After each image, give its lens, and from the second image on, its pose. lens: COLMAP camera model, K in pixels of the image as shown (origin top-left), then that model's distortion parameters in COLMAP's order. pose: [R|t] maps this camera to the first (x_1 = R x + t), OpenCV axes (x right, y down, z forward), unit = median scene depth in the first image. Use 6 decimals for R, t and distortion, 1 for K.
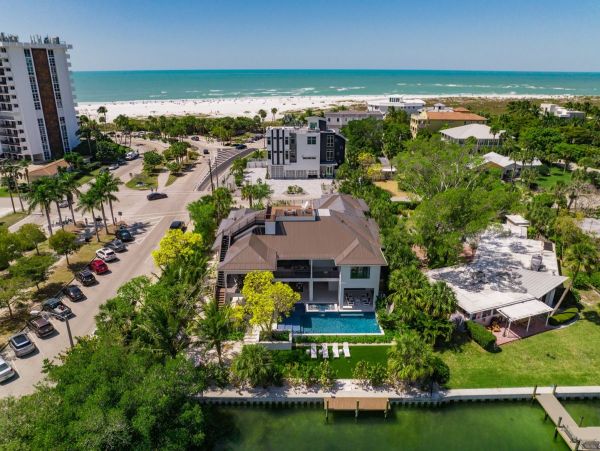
lens RADIAL K [[441.0, 0, 300.1], [0, 441.0, 227.3], [0, 0, 1]] dist [-0.013795, -0.012394]
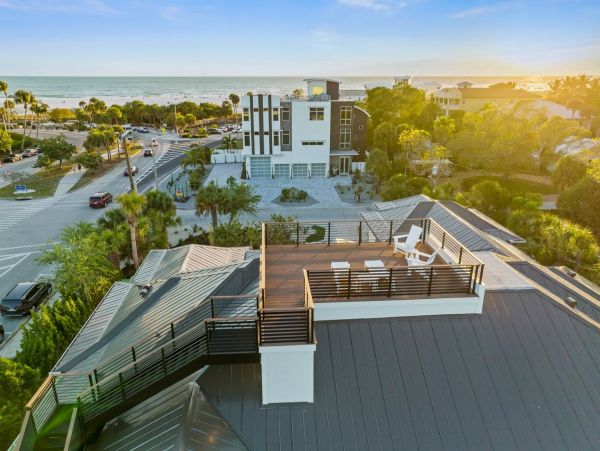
lens RADIAL K [[441.0, 0, 302.0], [0, 441.0, 222.3], [0, 0, 1]] dist [-0.013795, -0.012394]
pose [[0.997645, -0.028303, 0.062485, -0.035983], [0.030437, 0.998976, -0.033477, -0.027668], [-0.061474, 0.035300, 0.997484, 0.402142]]
